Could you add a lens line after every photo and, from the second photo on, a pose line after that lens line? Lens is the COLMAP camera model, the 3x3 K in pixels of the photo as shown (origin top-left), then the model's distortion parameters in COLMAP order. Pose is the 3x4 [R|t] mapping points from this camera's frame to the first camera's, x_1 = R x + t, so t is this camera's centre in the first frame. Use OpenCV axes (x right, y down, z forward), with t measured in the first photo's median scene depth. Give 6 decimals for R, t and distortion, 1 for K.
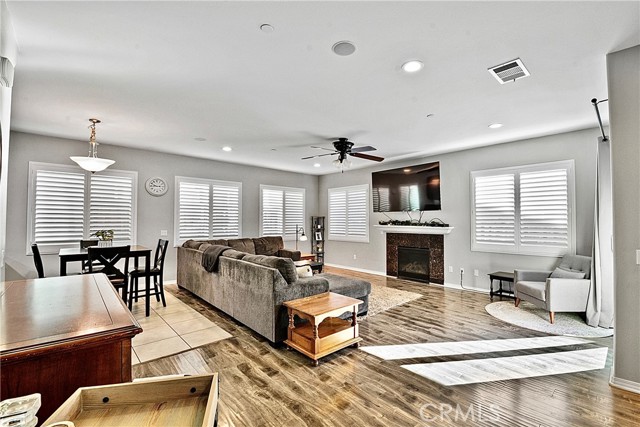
lens RADIAL K [[282.1, 0, 321.9], [0, 282.1, 214.1], [0, 0, 1]] dist [-0.002054, -0.001574]
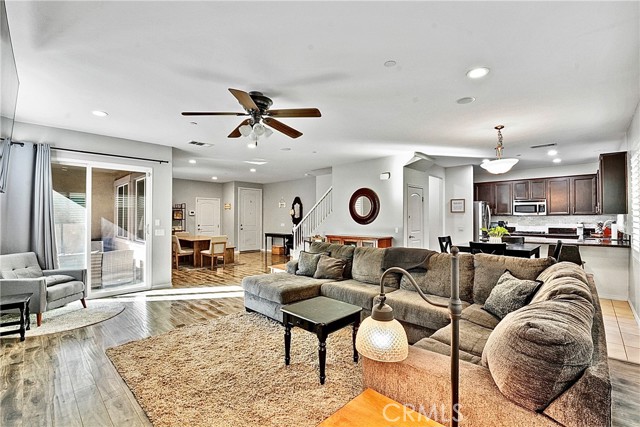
lens RADIAL K [[282.1, 0, 323.3], [0, 282.1, 215.0], [0, 0, 1]] dist [-0.002054, -0.001574]
pose [[-0.998203, -0.003173, -0.059842, -0.039950], [-0.001190, 0.999450, -0.033141, 0.031664], [0.059914, -0.033010, -0.997658, 1.399013]]
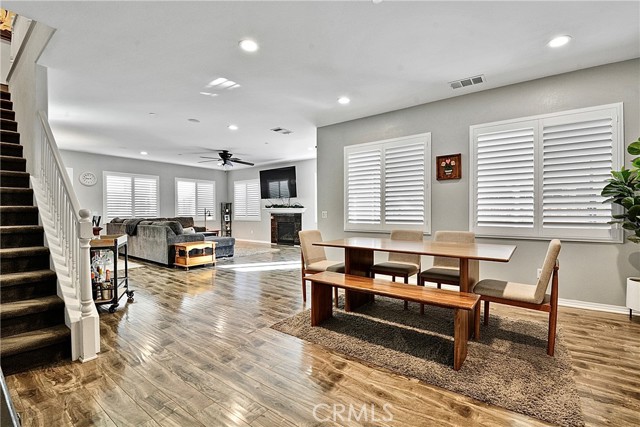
lens RADIAL K [[282.1, 0, 324.9], [0, 282.1, 213.0], [0, 0, 1]] dist [-0.002054, -0.001574]
pose [[0.979197, -0.007773, 0.202763, 0.248847], [0.001772, 0.999555, 0.029763, 0.025834], [-0.202904, -0.028785, 0.978775, -0.546889]]
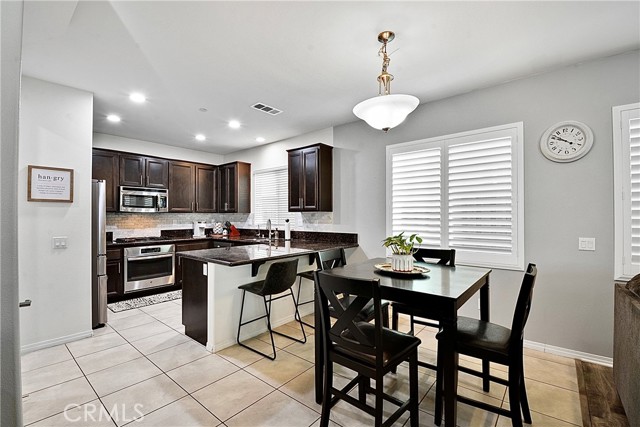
lens RADIAL K [[282.1, 0, 325.1], [0, 282.1, 213.6], [0, 0, 1]] dist [-0.002054, -0.001574]
pose [[0.136965, -0.011983, -0.990503, -0.183030], [0.025142, 0.999647, -0.008617, 0.012667], [0.990257, -0.023723, 0.137218, 0.543950]]
